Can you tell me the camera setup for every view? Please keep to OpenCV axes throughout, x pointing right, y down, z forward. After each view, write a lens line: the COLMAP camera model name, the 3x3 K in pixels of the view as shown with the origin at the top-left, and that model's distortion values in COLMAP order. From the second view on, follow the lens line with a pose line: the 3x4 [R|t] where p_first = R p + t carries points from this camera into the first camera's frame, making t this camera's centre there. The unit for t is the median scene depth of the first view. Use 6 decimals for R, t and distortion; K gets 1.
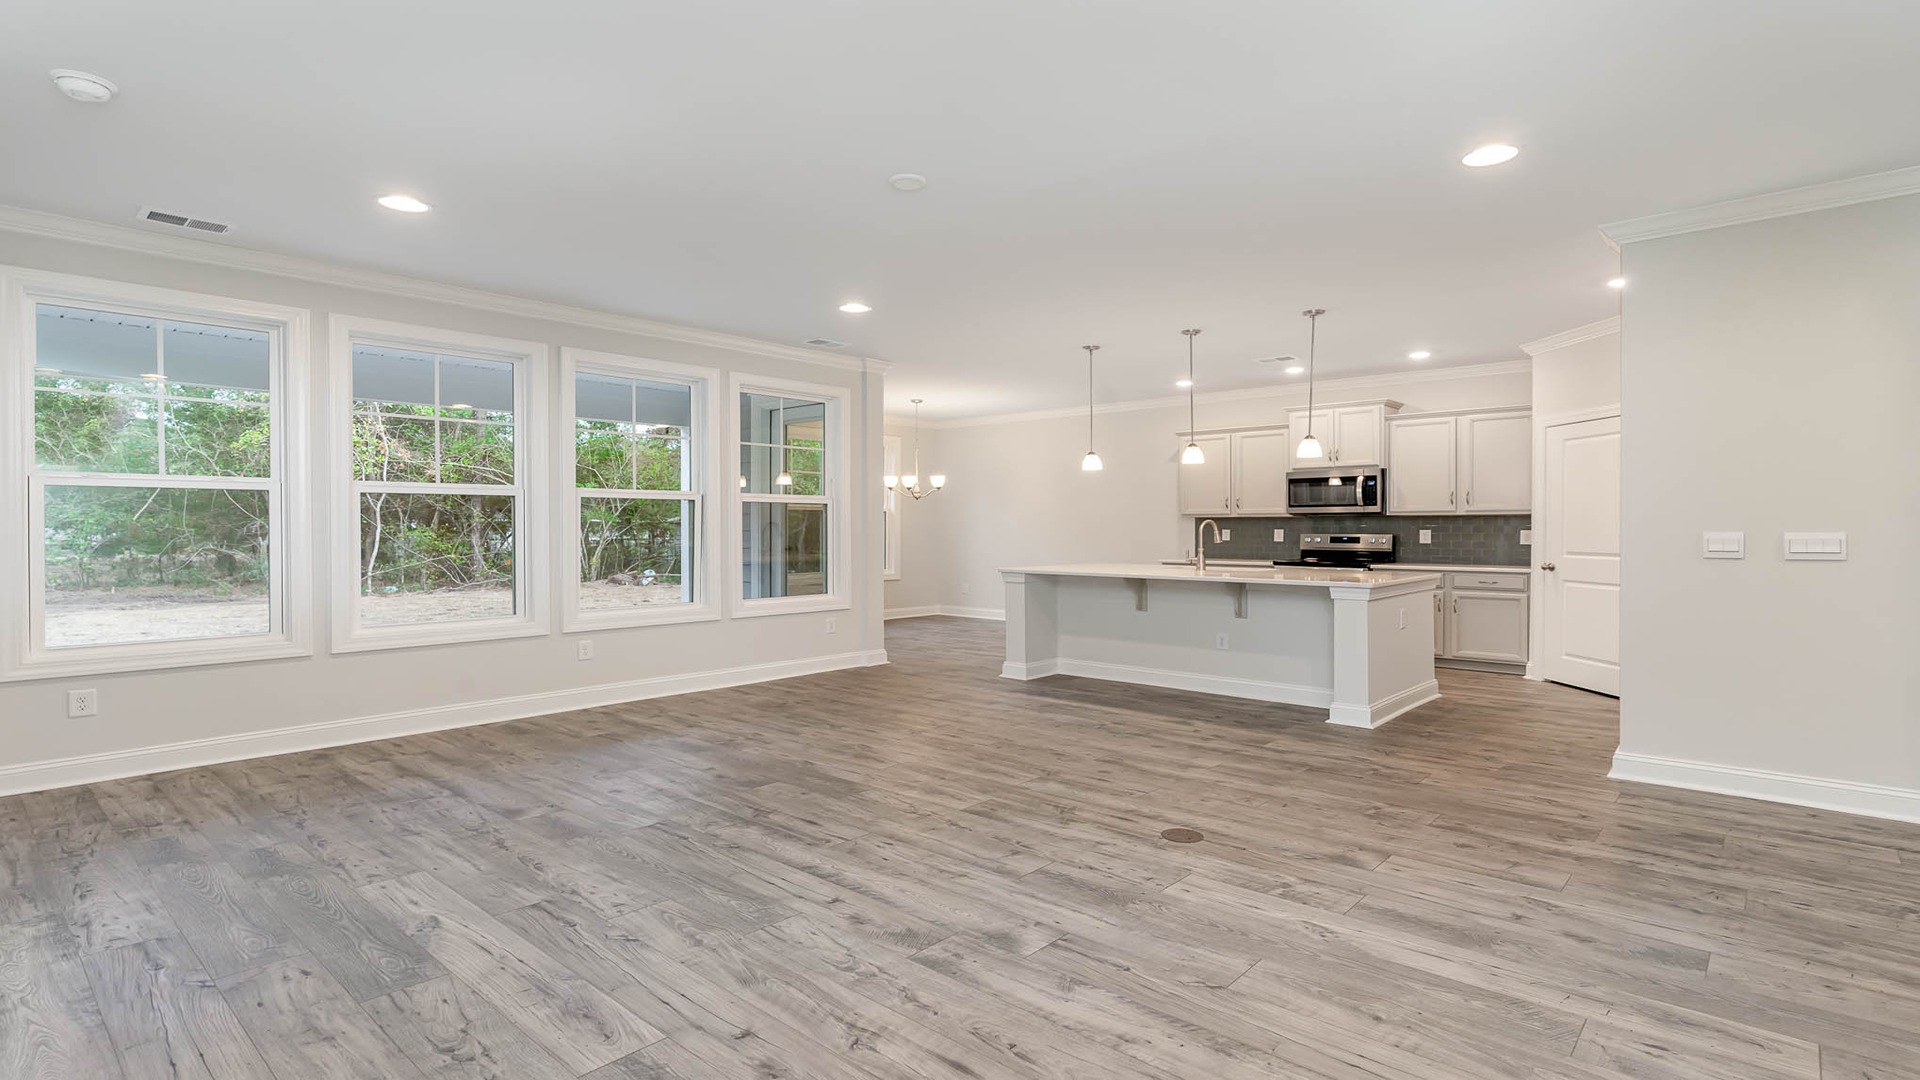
lens RADIAL K [[932.3, 0, 954.3], [0, 932.3, 537.2], [0, 0, 1]] dist [-0.000328, -0.001094]
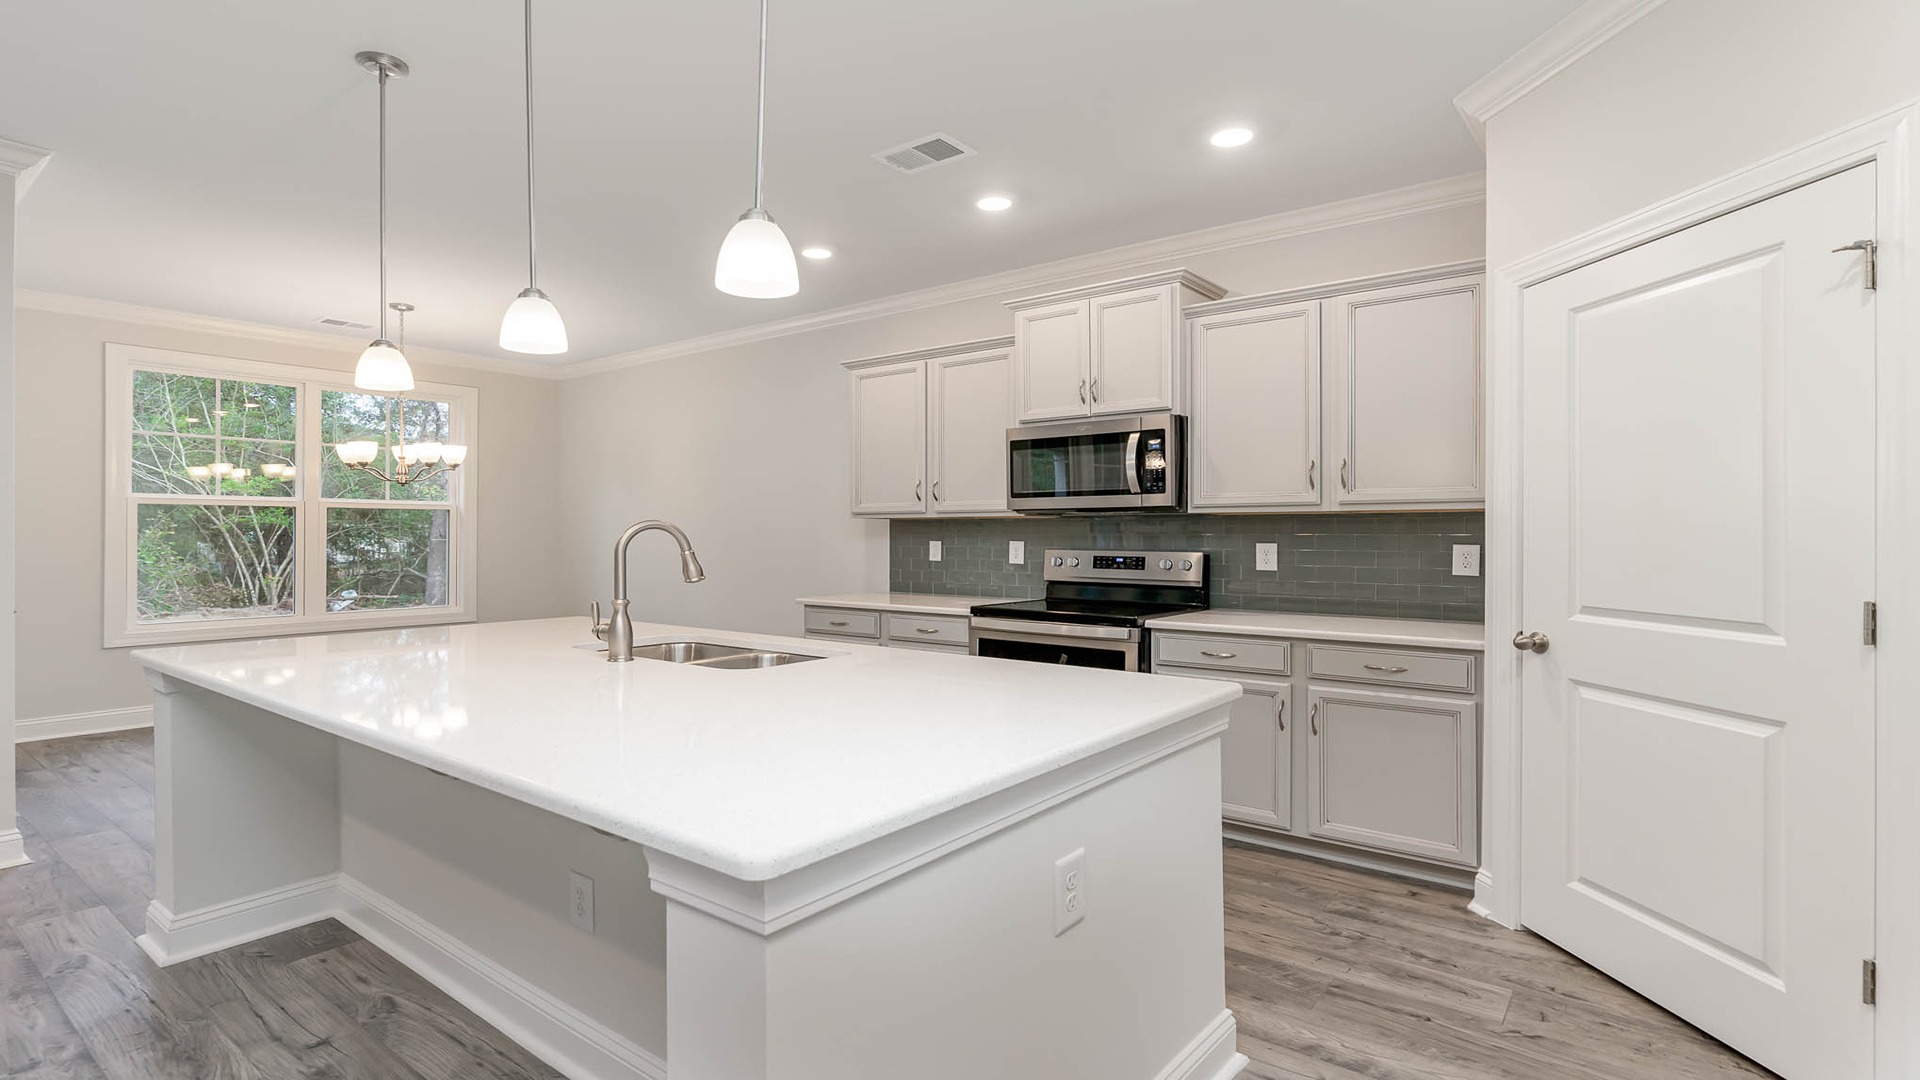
lens RADIAL K [[932.3, 0, 947.8], [0, 932.3, 536.0], [0, 0, 1]] dist [-0.000328, -0.001094]
pose [[0.998573, -0.001002, 0.053386, 0.314666], [0.001340, 0.999979, -0.006301, -0.008906], [-0.053378, 0.006364, 0.998554, 0.525884]]
